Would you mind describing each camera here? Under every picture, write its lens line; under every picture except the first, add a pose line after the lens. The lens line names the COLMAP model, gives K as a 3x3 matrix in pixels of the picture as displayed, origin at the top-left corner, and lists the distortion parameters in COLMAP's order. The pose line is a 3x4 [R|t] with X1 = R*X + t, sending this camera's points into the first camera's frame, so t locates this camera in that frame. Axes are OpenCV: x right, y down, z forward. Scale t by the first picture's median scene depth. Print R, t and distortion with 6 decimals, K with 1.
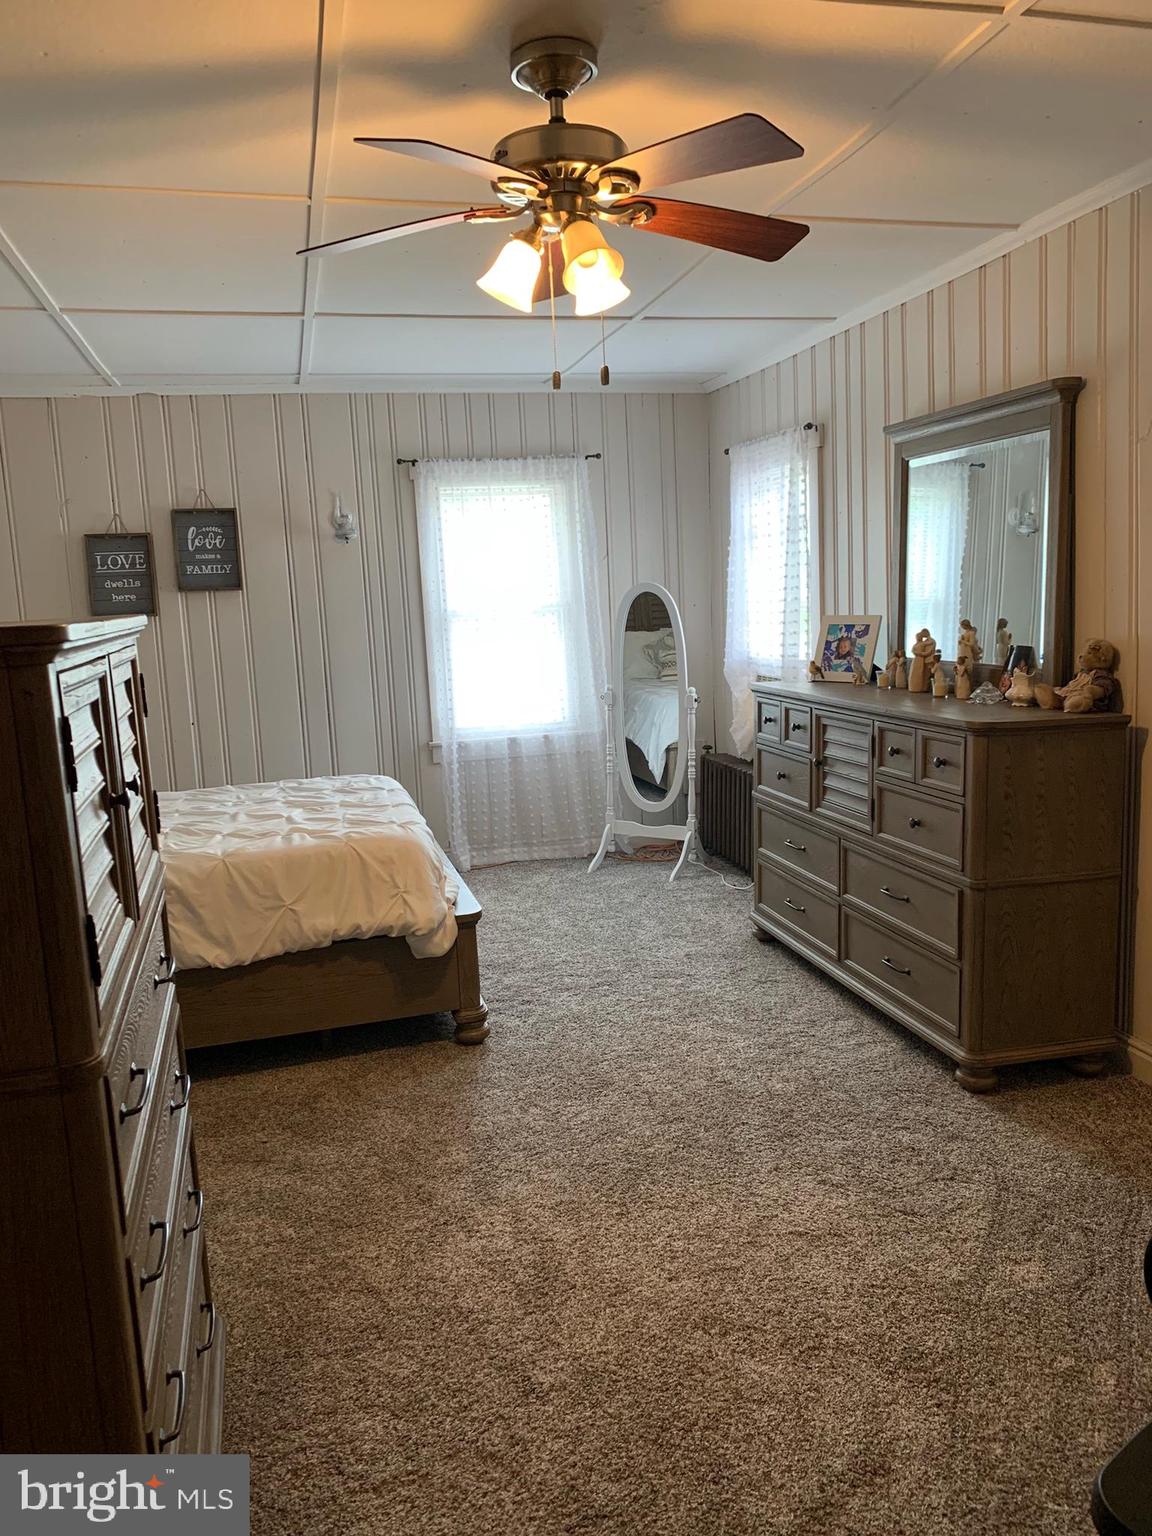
lens RADIAL K [[1184.4, 0, 576.0], [0, 1184.4, 776.2], [0, 0, 1]] dist [0.042569, -0.032499]
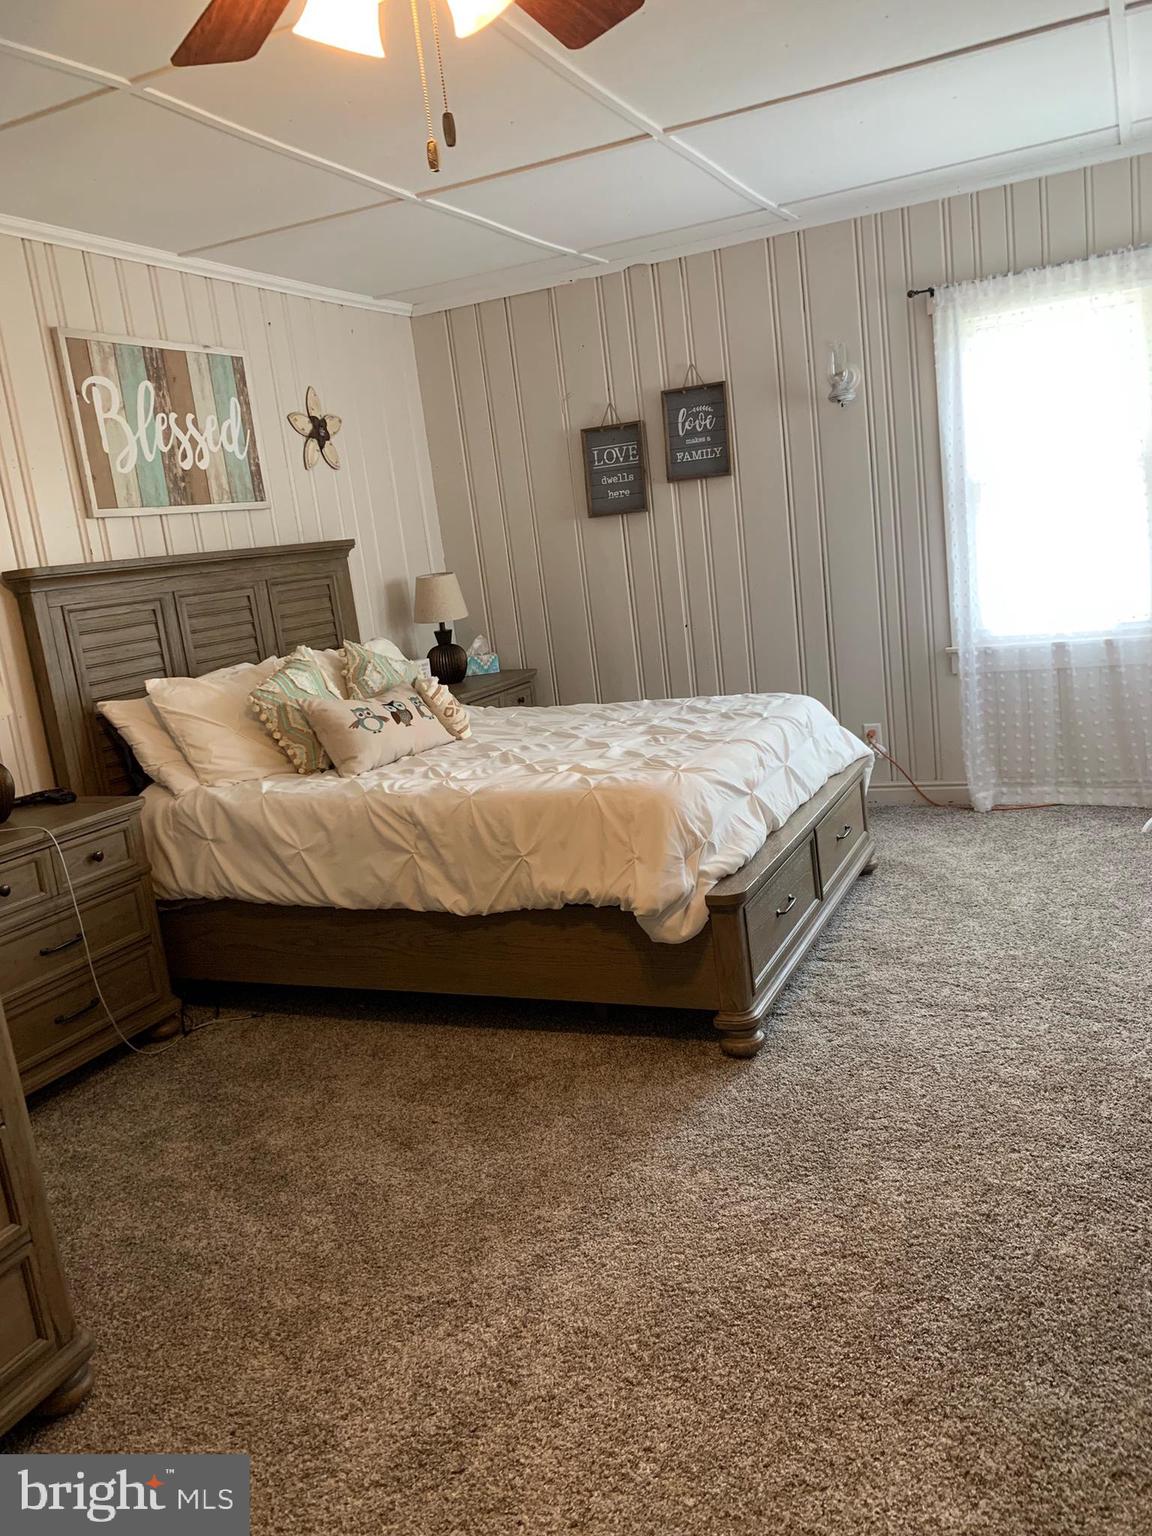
lens RADIAL K [[1184.4, 0, 575.1], [0, 1184.4, 767.0], [0, 0, 1]] dist [0.042569, -0.032499]
pose [[0.778634, 0.080679, -0.622270, 0.221595], [-0.019556, 0.994338, 0.104448, -0.032911], [0.627174, -0.069157, 0.775803, 0.245051]]
